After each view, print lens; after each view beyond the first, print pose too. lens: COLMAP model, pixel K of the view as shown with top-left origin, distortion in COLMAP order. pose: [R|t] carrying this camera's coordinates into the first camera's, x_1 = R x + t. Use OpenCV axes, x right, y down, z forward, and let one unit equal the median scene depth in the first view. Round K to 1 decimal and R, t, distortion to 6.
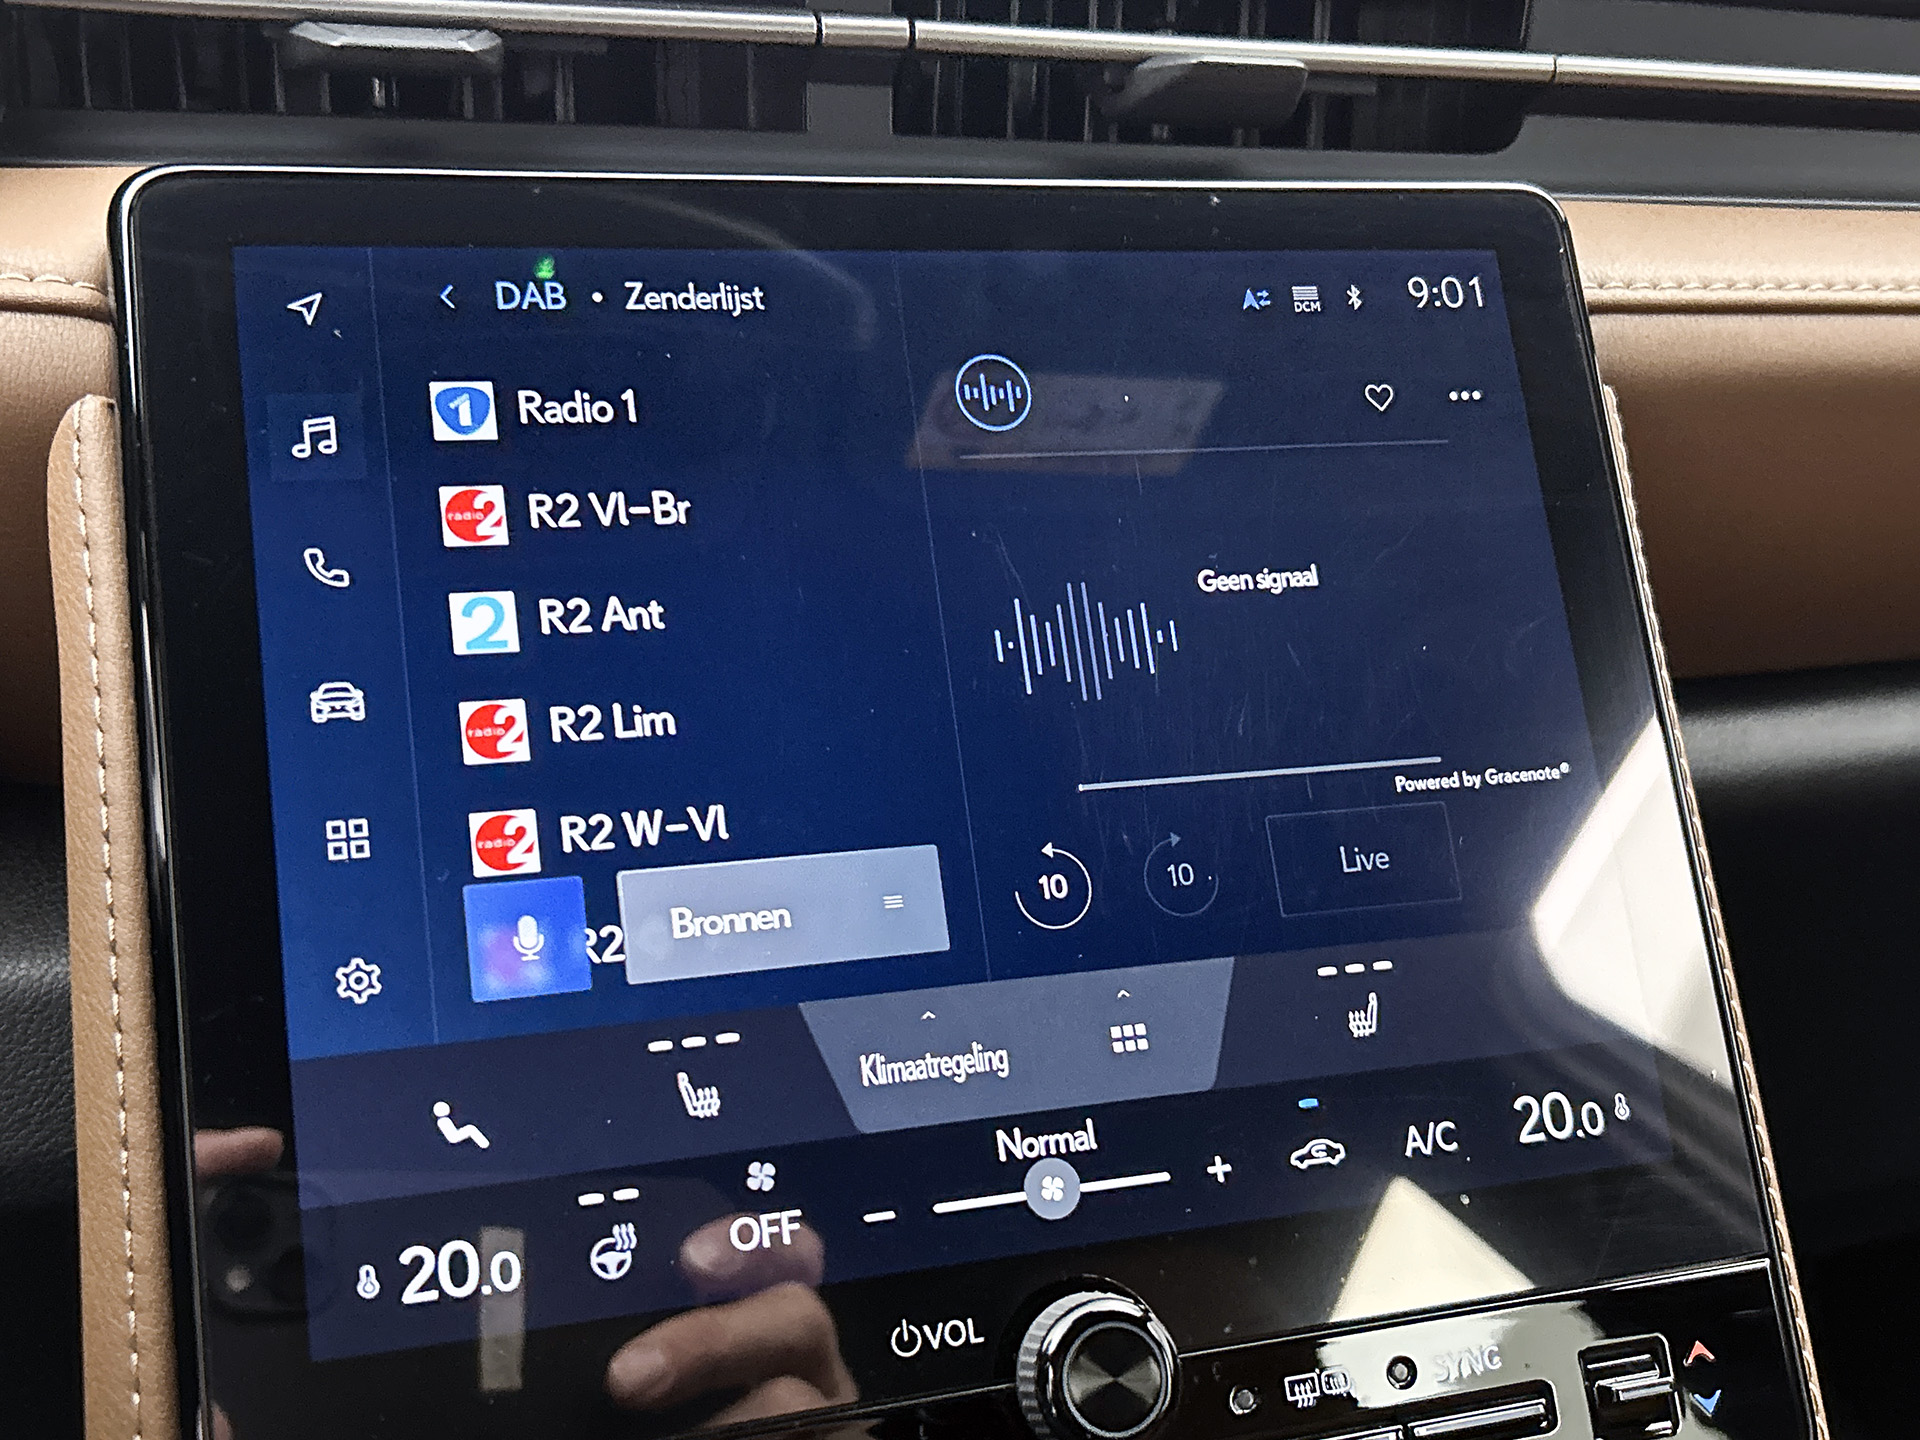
lens RADIAL K [[2165.6, 0, 983.1], [0, 2165.6, 735.5], [0, 0, 1]] dist [-0.000009, 0.000000]
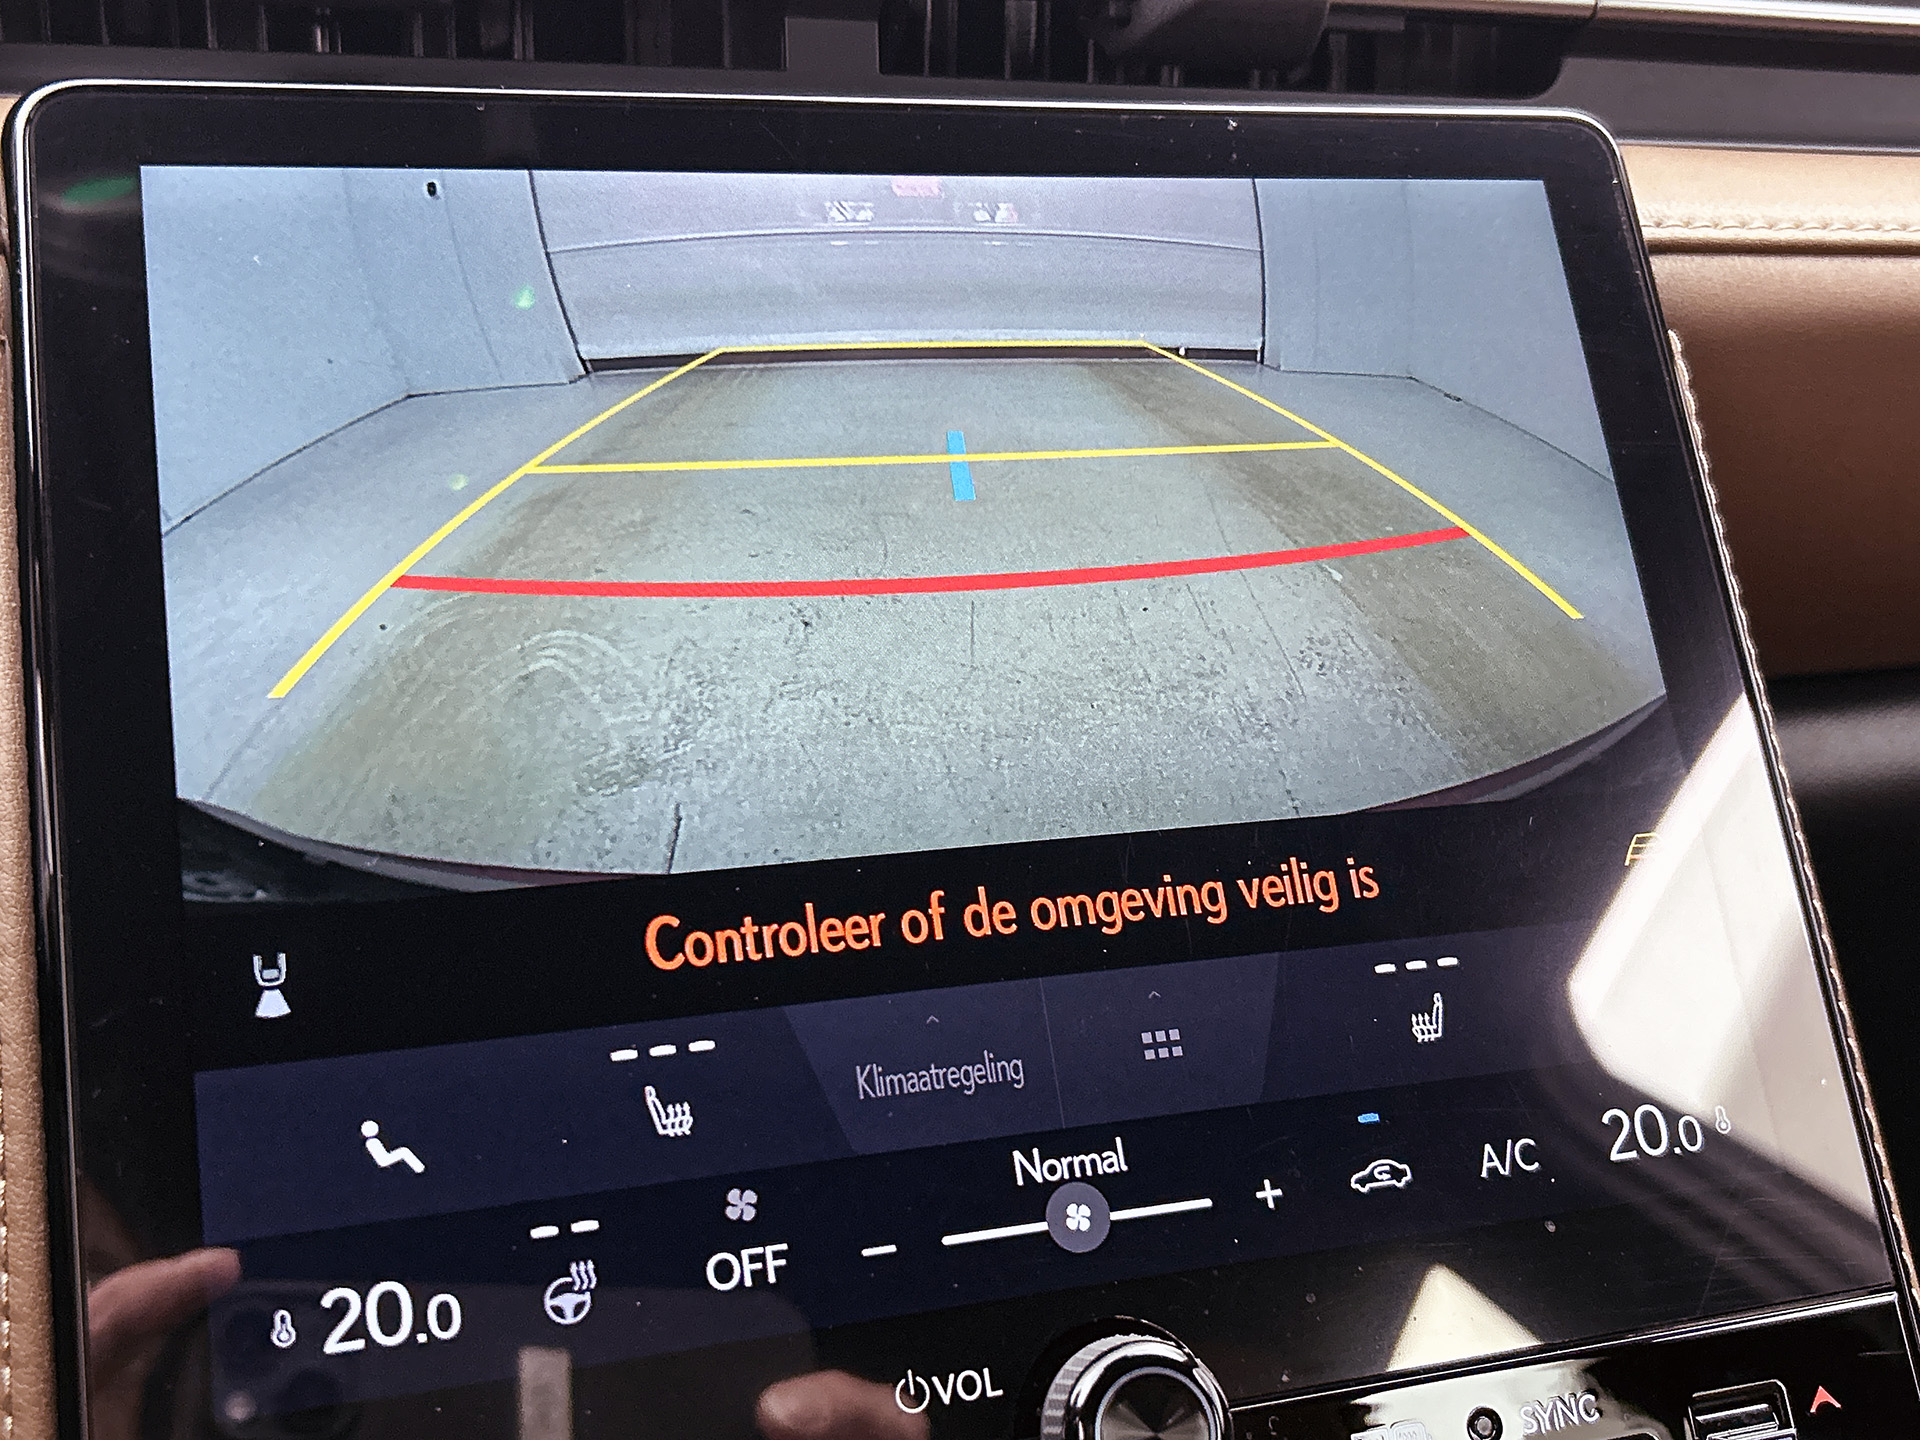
lens RADIAL K [[2165.6, 0, 964.6], [0, 2165.6, 723.3], [0, 0, 1]] dist [-0.000009, 0.000000]
pose [[0.999780, -0.017502, -0.011547, 0.000045], [0.016907, 0.998618, -0.049765, 0.053709], [0.012403, 0.049559, 0.998694, 0.121142]]
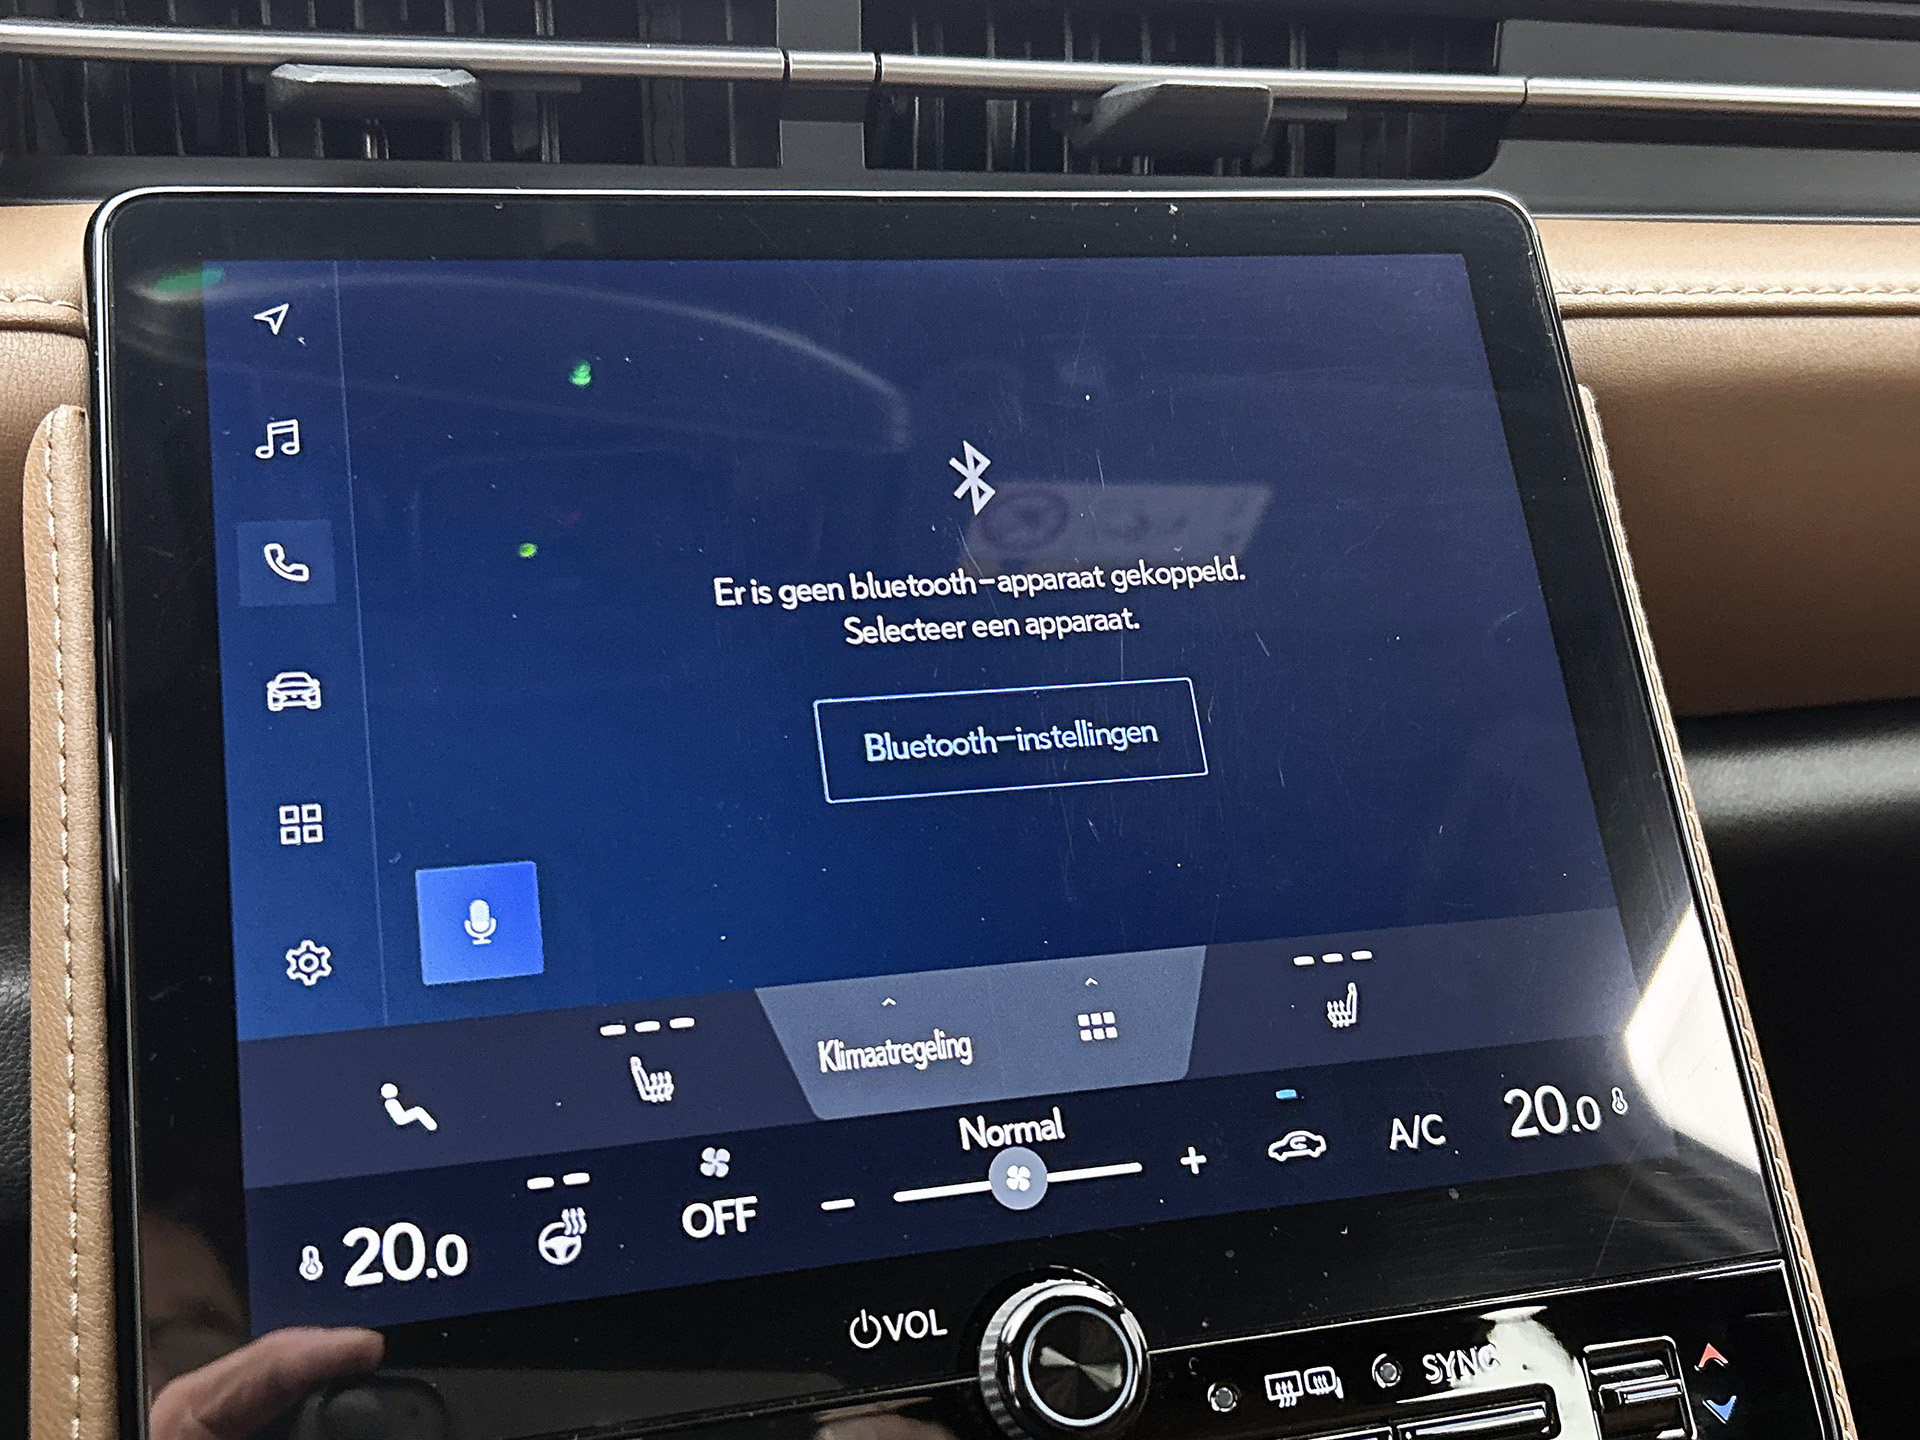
lens RADIAL K [[2165.6, 0, 968.5], [0, 2165.6, 712.3], [0, 0, 1]] dist [-0.000009, 0.000000]
pose [[0.998404, -0.025156, -0.050572, 0.064183], [0.020540, 0.995746, -0.089821, 0.087415], [0.052617, 0.088639, 0.994673, 0.010748]]
